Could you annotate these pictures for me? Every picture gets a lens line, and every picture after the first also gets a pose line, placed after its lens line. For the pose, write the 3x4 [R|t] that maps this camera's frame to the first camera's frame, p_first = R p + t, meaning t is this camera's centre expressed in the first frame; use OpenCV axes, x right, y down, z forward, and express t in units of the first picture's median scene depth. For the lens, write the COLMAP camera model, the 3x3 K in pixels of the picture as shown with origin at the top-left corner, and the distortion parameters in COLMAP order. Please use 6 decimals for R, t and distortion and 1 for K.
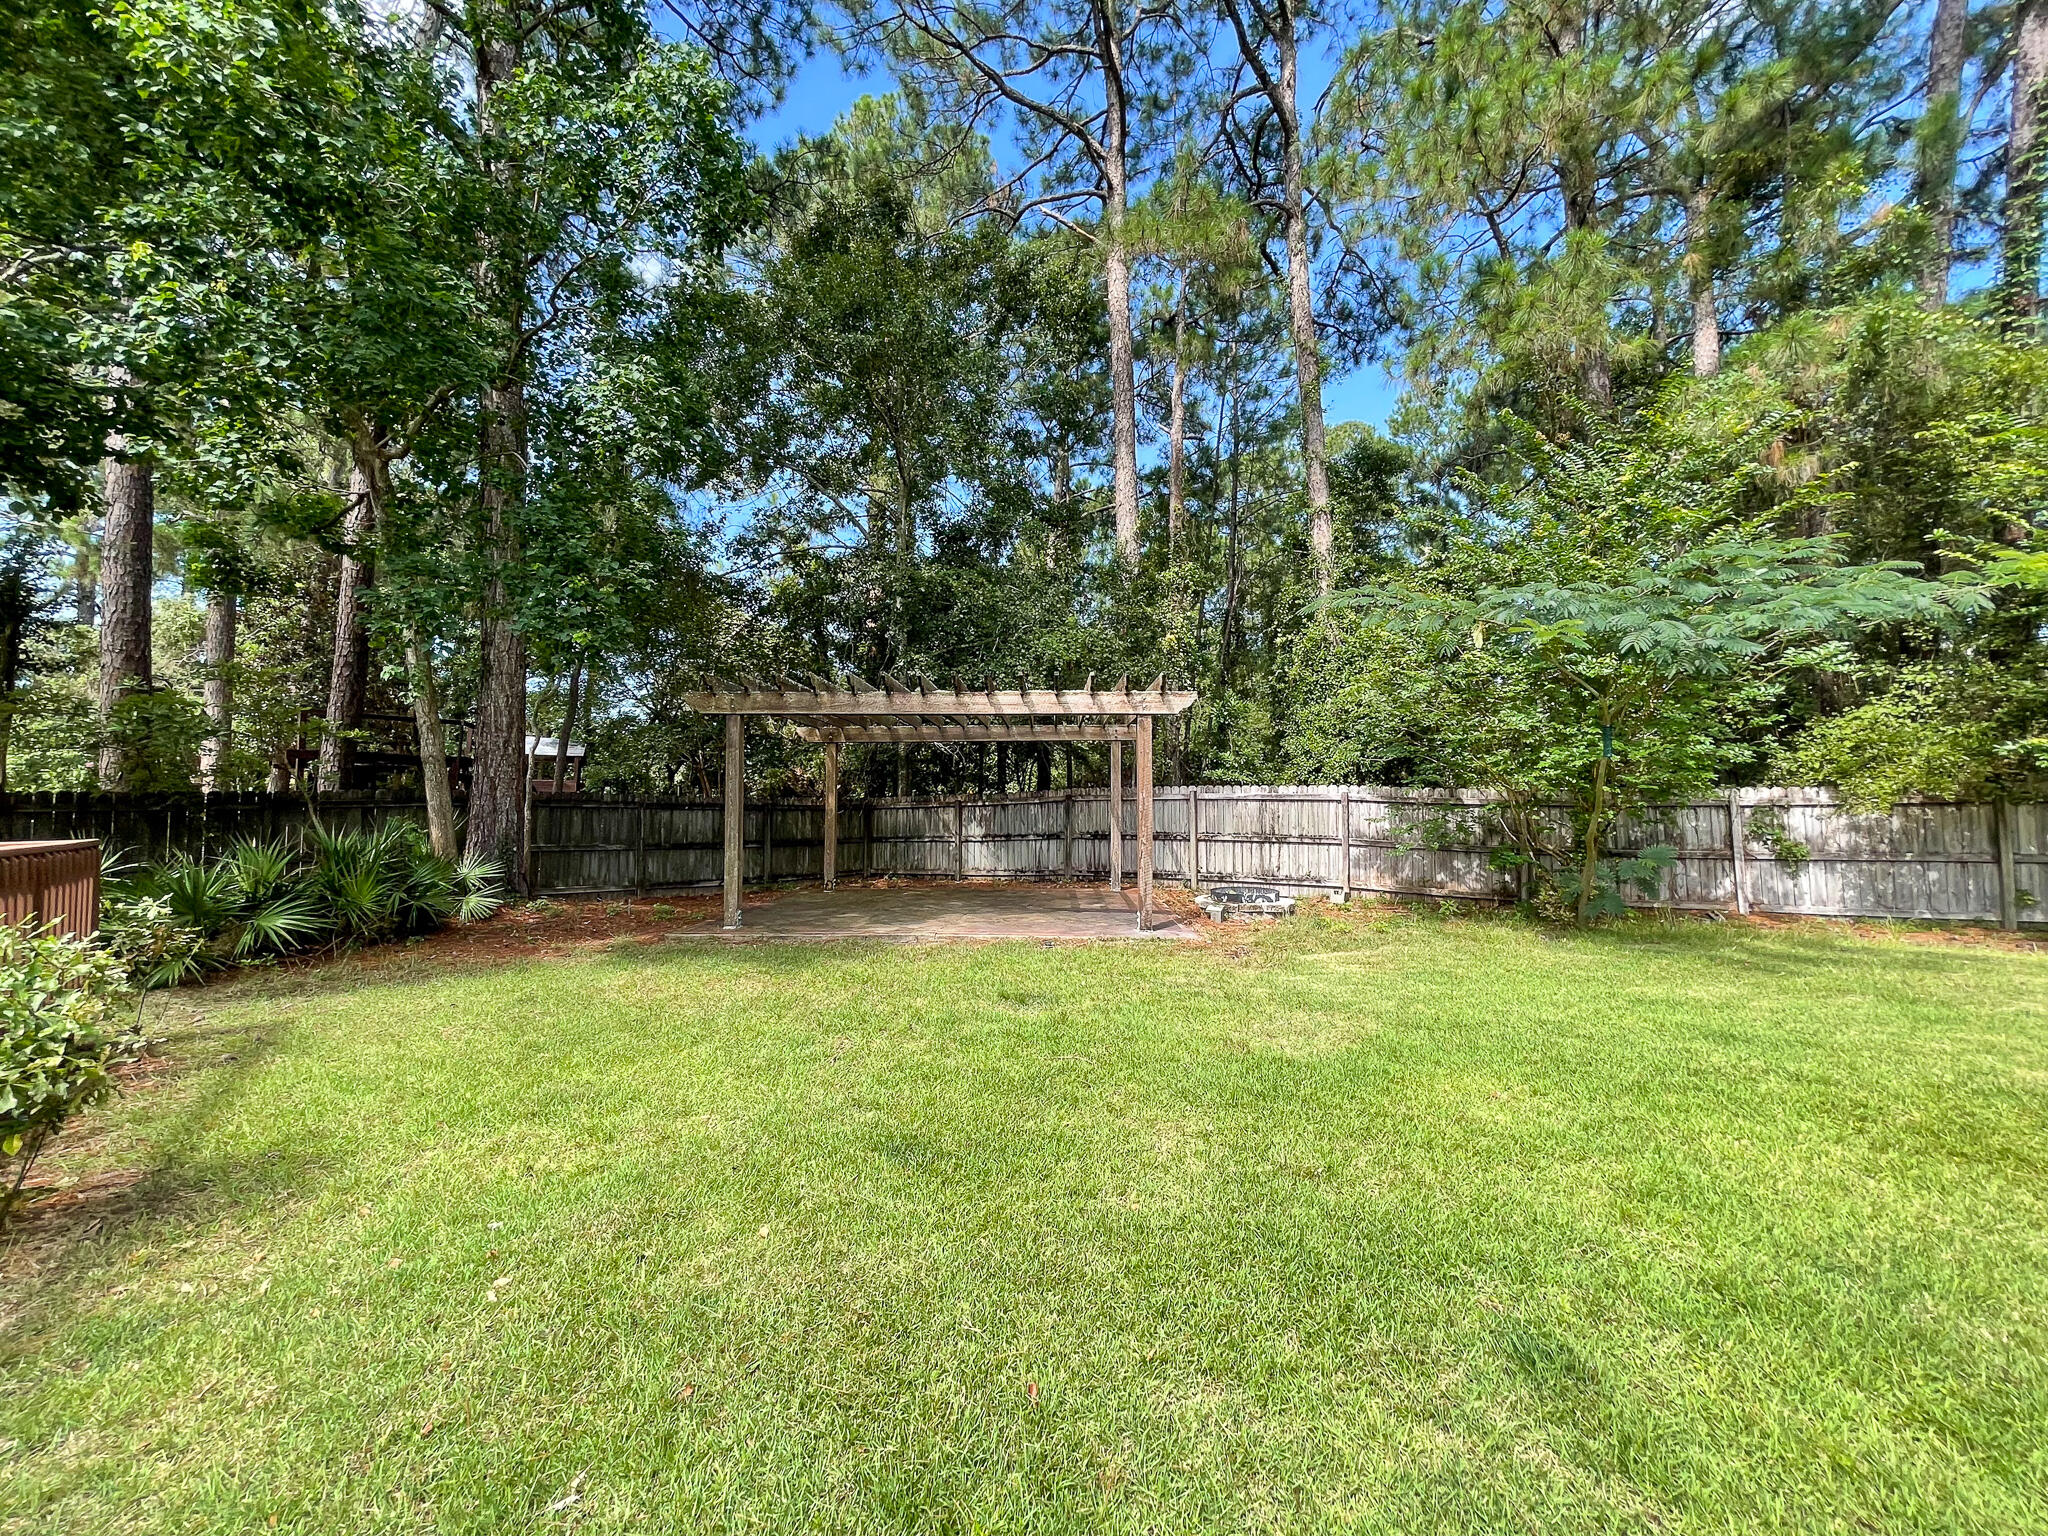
lens RADIAL K [[823.9, 0, 1023.5], [0, 823.9, 763.4], [0, 0, 1]] dist [-0.002968, -0.000132]
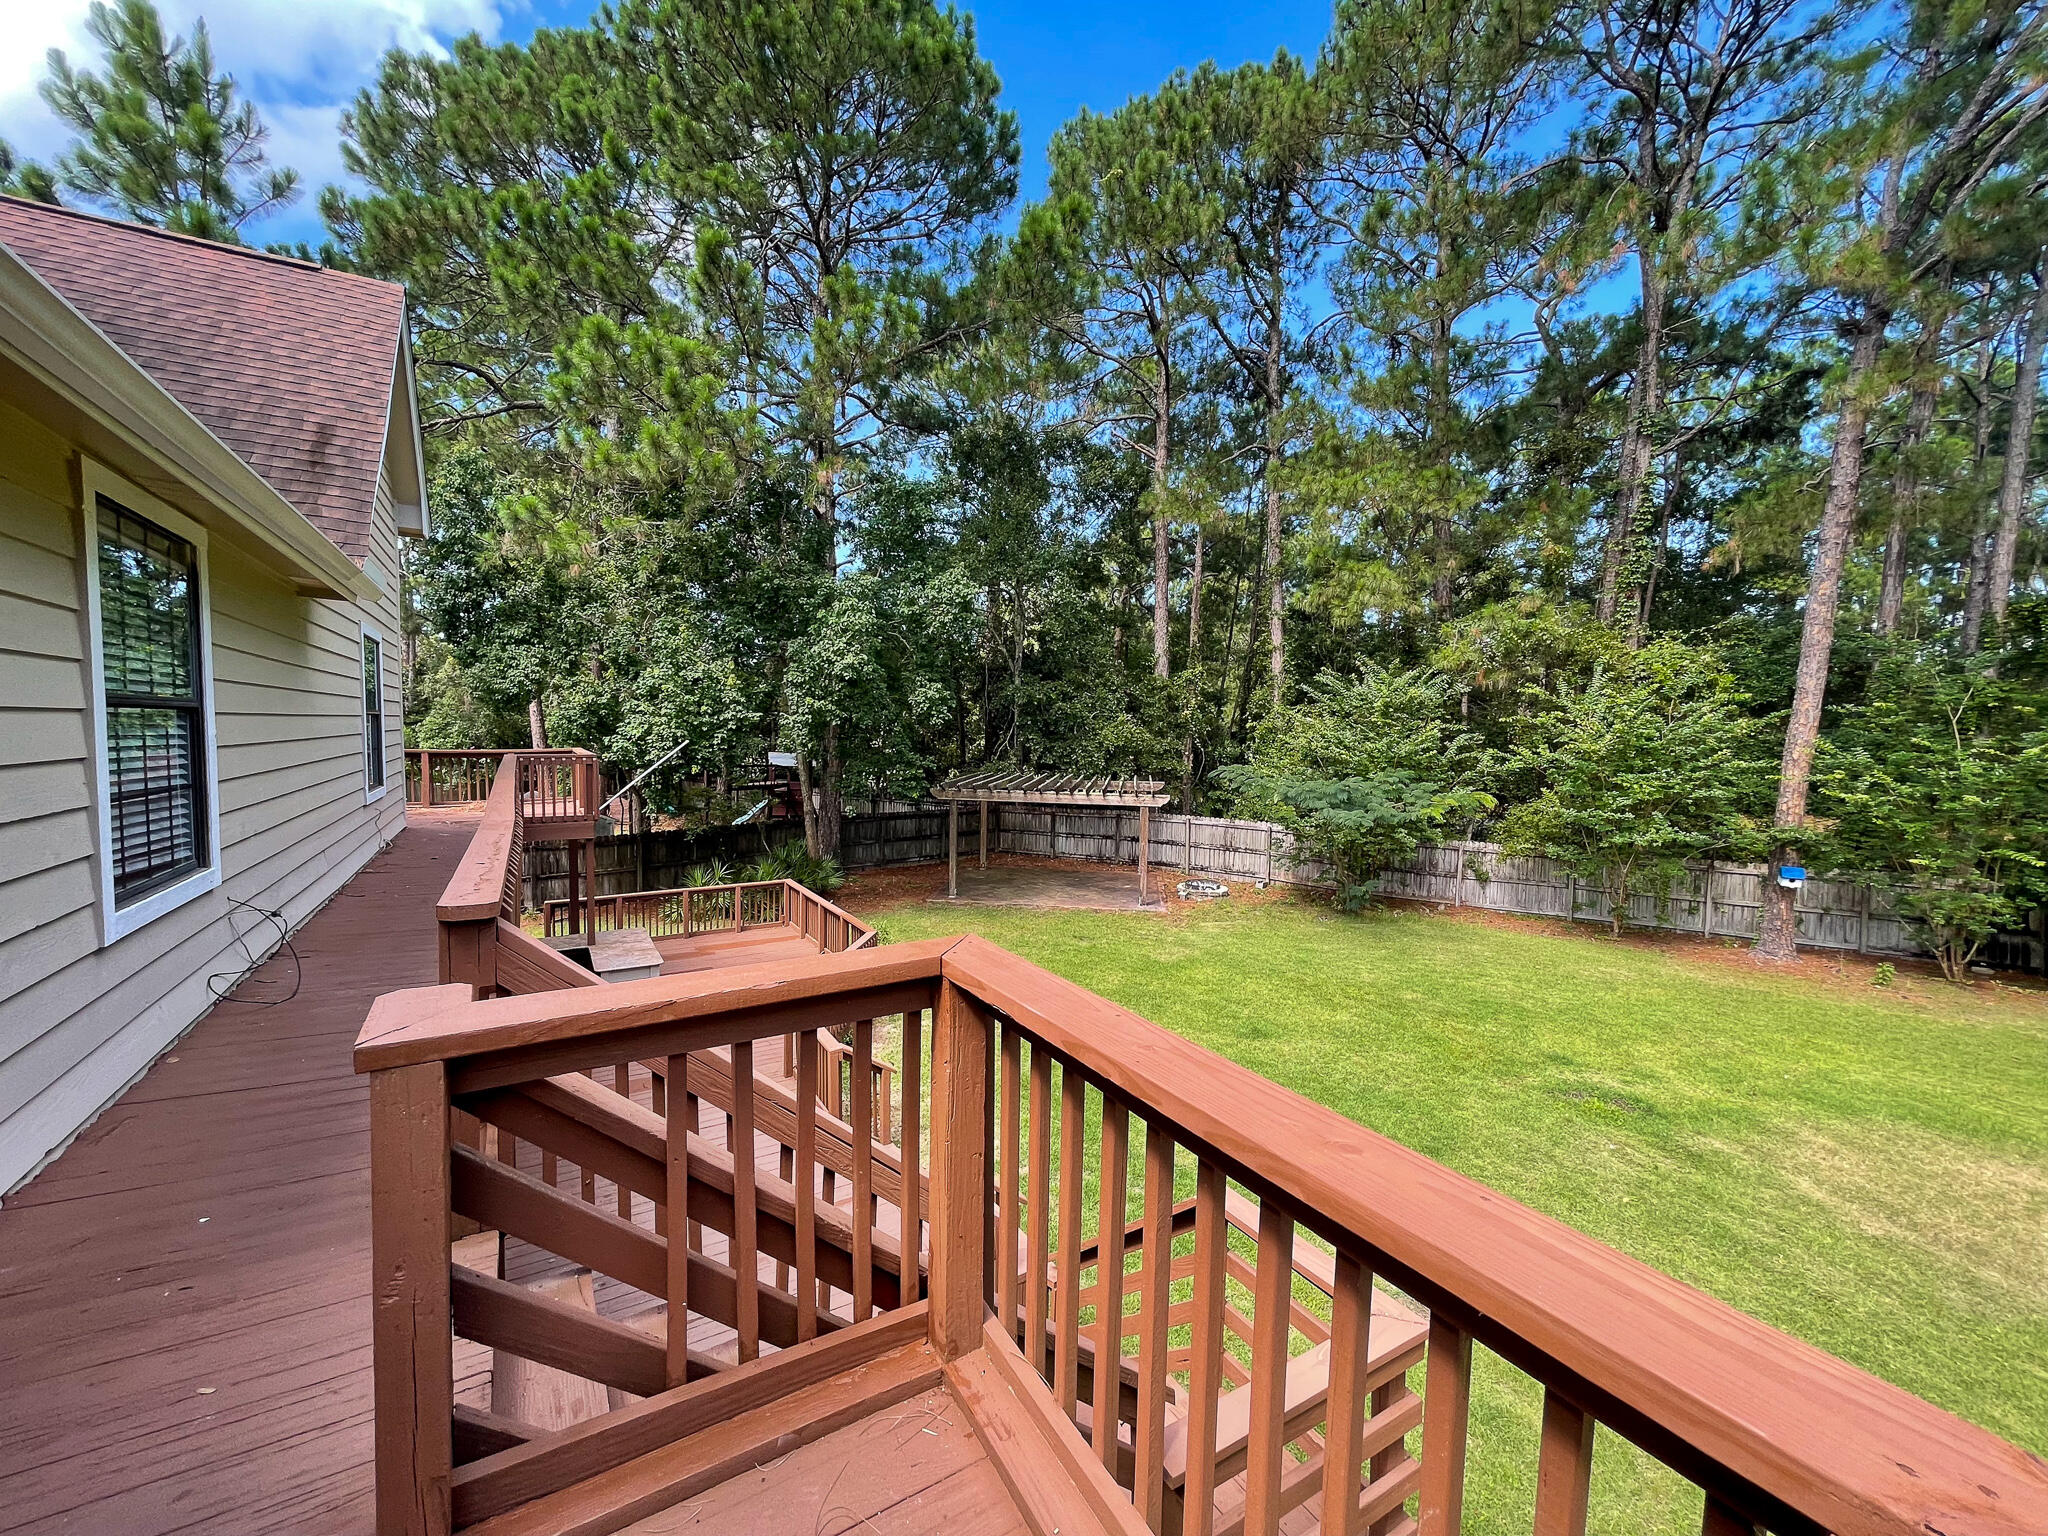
lens RADIAL K [[823.9, 0, 1025.0], [0, 823.9, 776.0], [0, 0, 1]] dist [-0.002968, -0.000132]
pose [[0.994760, 0.021425, -0.099971, 0.036064], [-0.009761, 0.993232, 0.115732, -0.268174], [0.101774, -0.114150, 0.988237, -0.790132]]
